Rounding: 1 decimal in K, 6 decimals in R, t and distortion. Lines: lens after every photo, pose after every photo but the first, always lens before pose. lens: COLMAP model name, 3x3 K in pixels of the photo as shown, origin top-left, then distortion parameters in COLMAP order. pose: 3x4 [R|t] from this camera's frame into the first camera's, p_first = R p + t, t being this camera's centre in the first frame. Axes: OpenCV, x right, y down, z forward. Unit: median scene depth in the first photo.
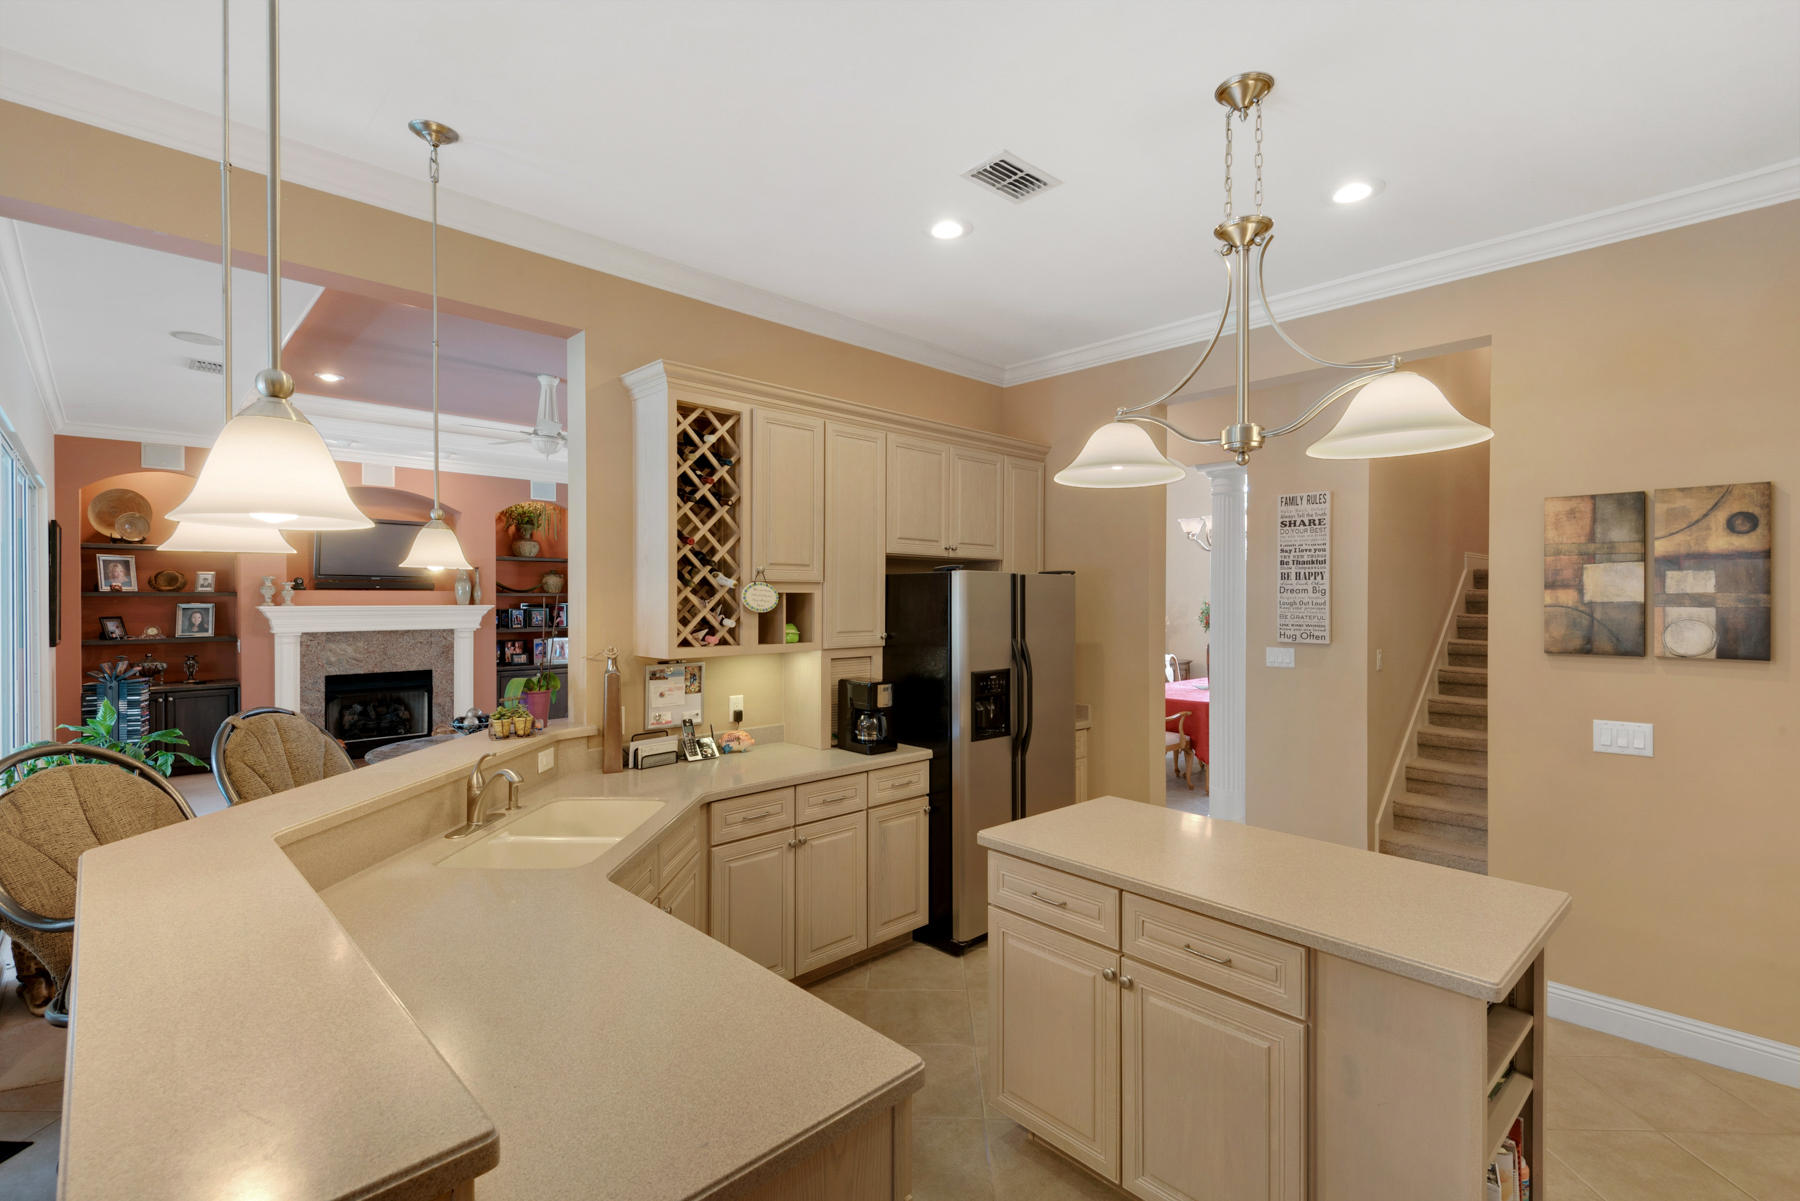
lens RADIAL K [[811.3, 0, 913.6], [0, 811.3, 600.8], [0, 0, 1]] dist [0.021999, -0.010905]
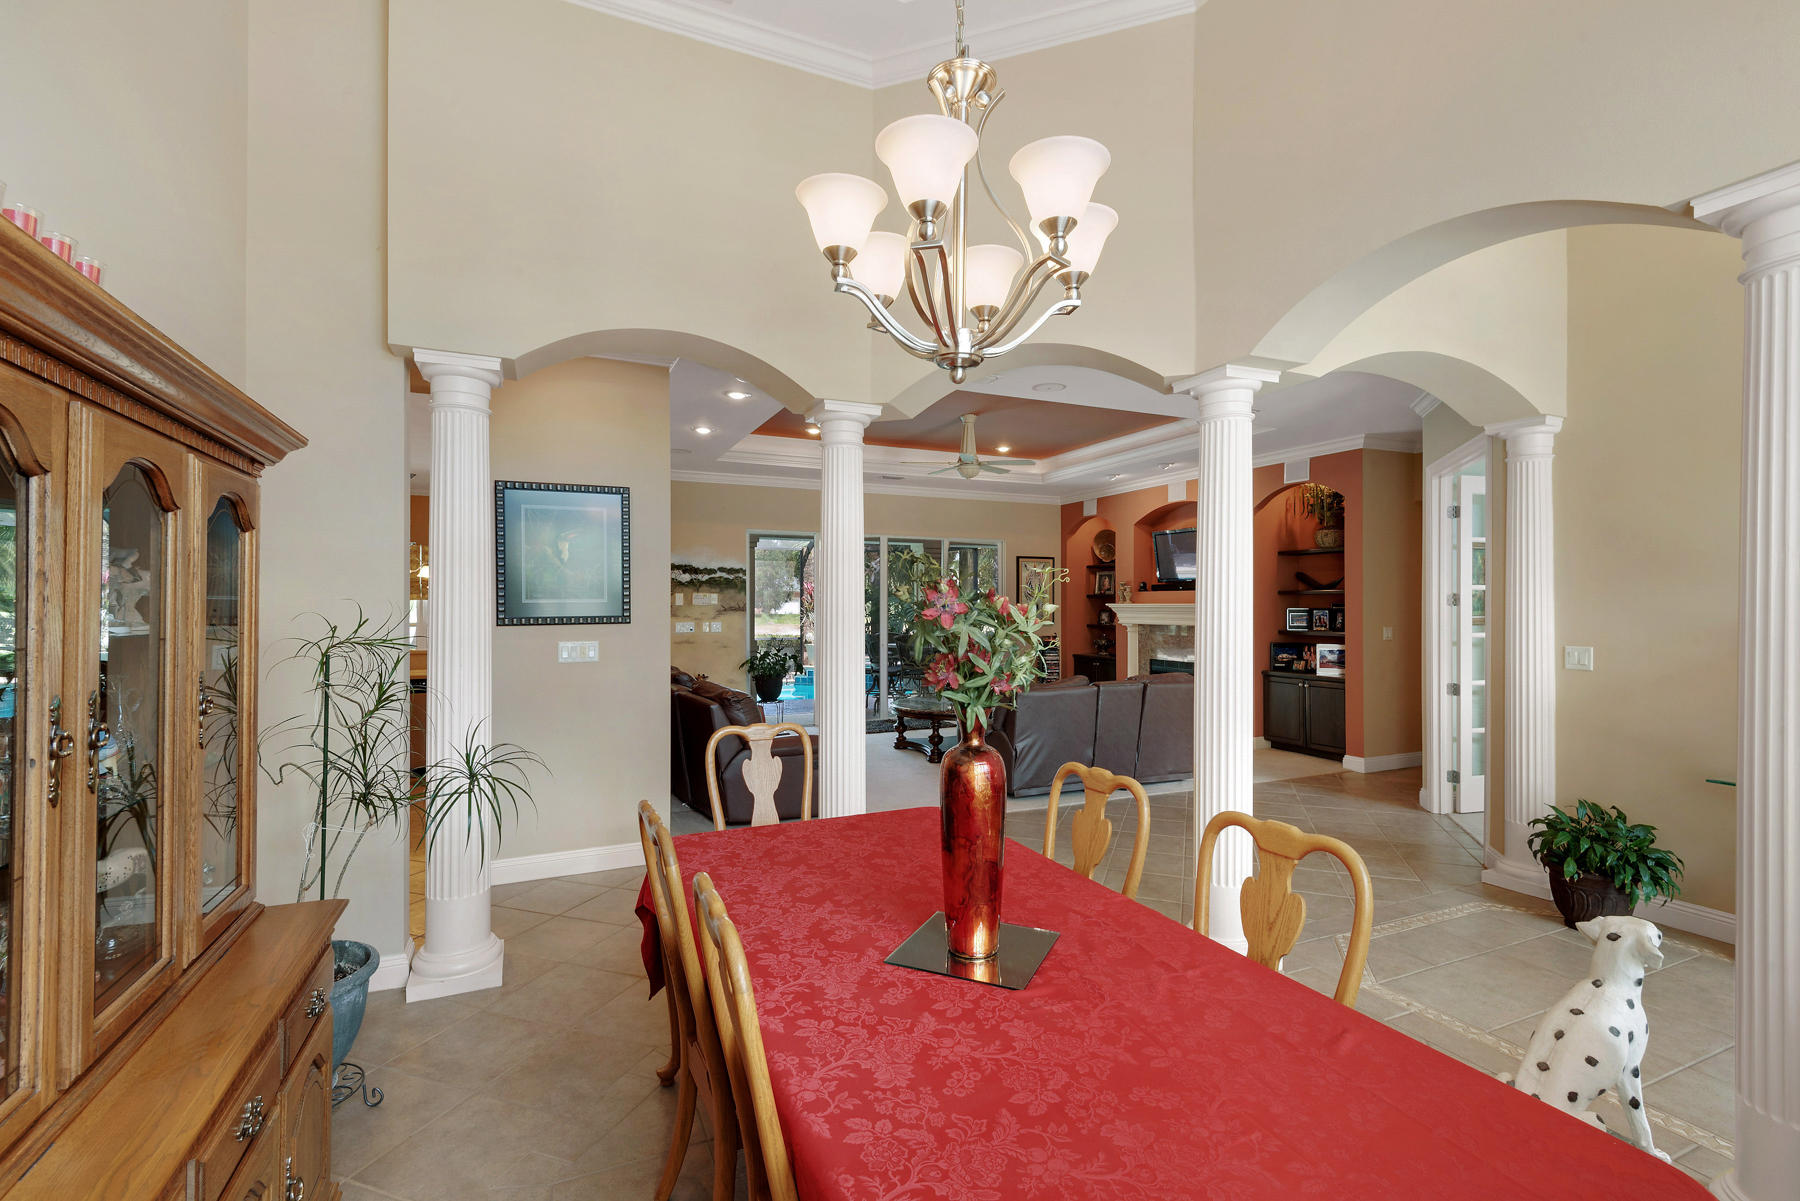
lens RADIAL K [[811.3, 0, 887.7], [0, 811.3, 595.8], [0, 0, 1]] dist [0.021999, -0.010905]
pose [[-0.346764, -0.012207, -0.937873, 0.623157], [-0.003950, 0.999925, -0.011554, 0.010080], [0.937944, -0.000302, -0.346787, 1.106178]]
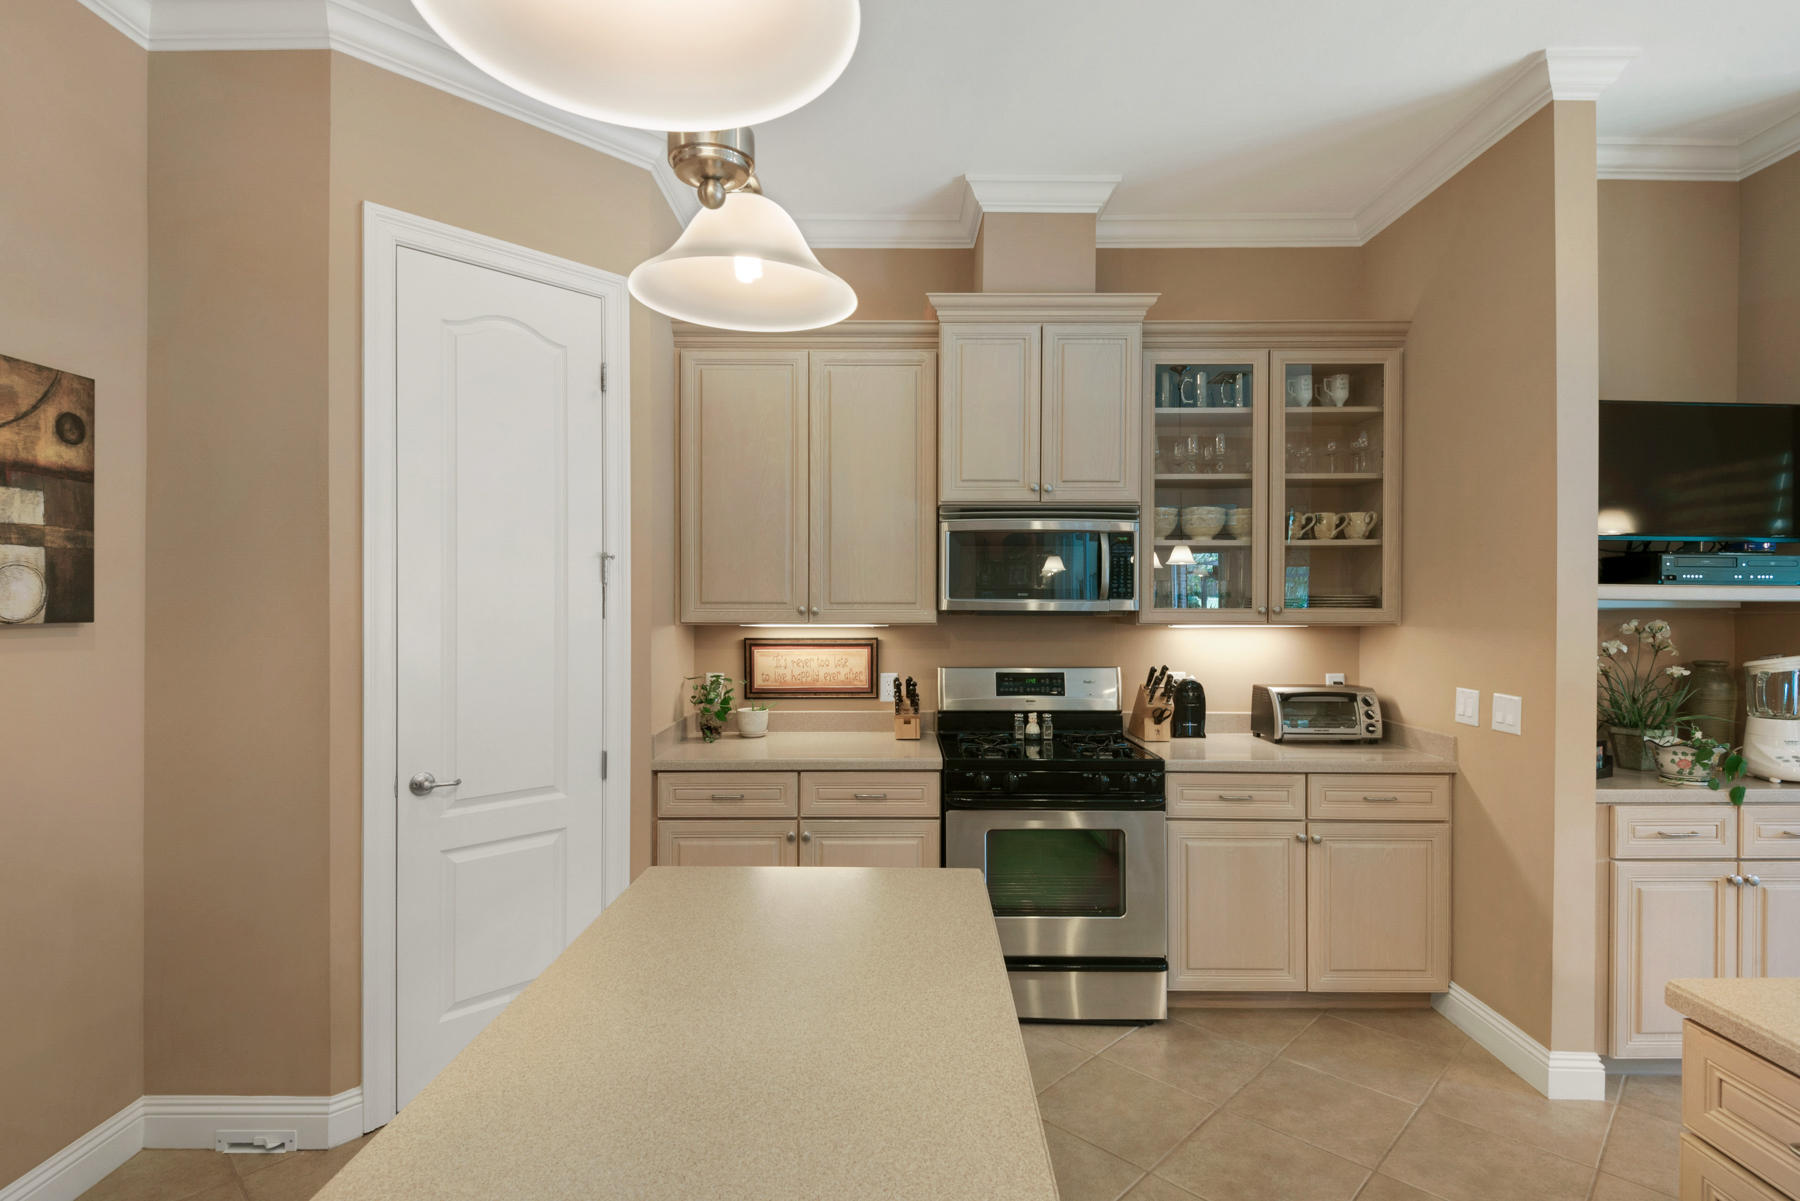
lens RADIAL K [[893.1, 0, 885.9], [0, 893.1, 610.5], [0, 0, 1]] dist [0.024249, -0.012193]
pose [[-0.717743, -0.009584, 0.696242, -0.016266], [0.000728, 0.999894, 0.014515, 0.019006], [-0.696307, 0.010925, -0.717661, 0.395466]]
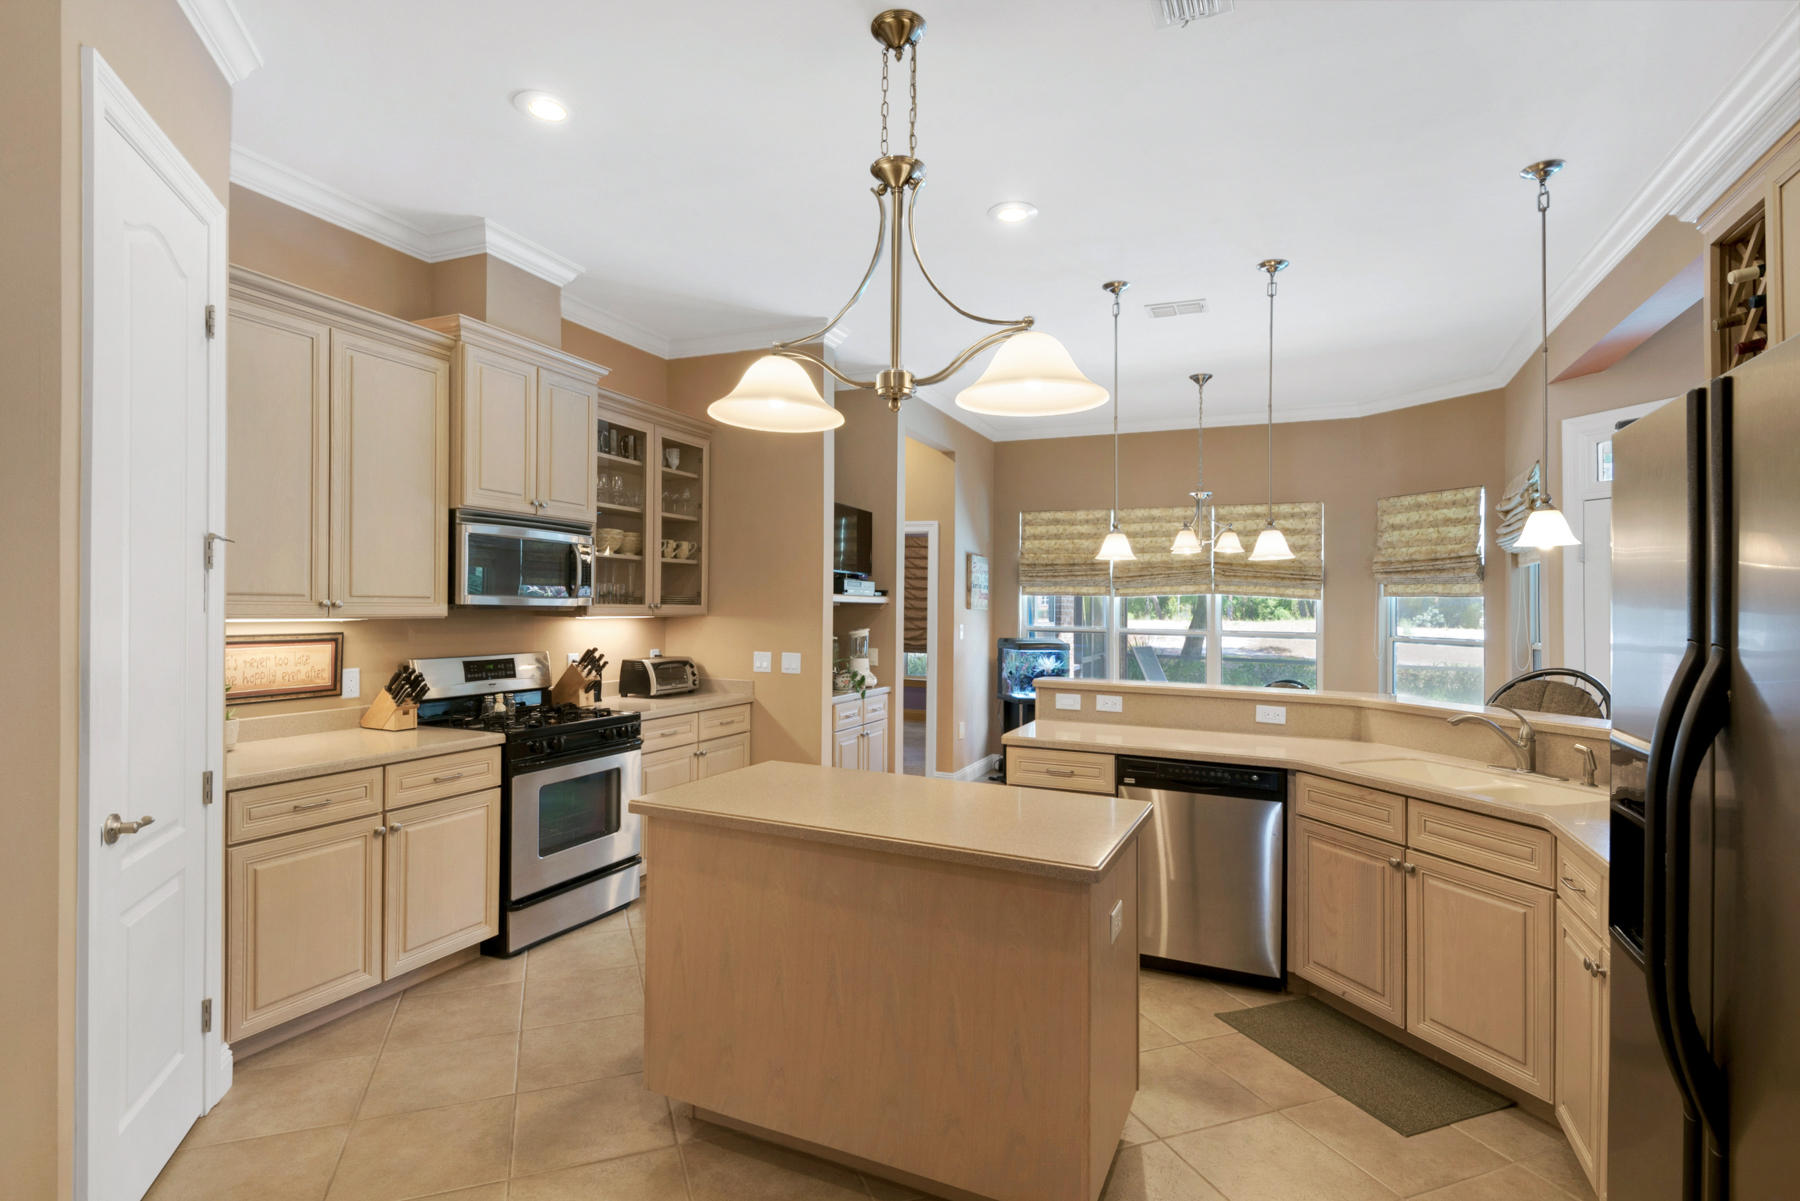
lens RADIAL K [[893.1, 0, 930.4], [0, 893.1, 618.4], [0, 0, 1]] dist [0.024249, -0.012193]
pose [[-0.915210, -0.009414, -0.402868, 0.240976], [-0.017875, 0.999691, 0.017246, 0.019854], [0.402581, 0.022985, -0.915096, 0.614099]]
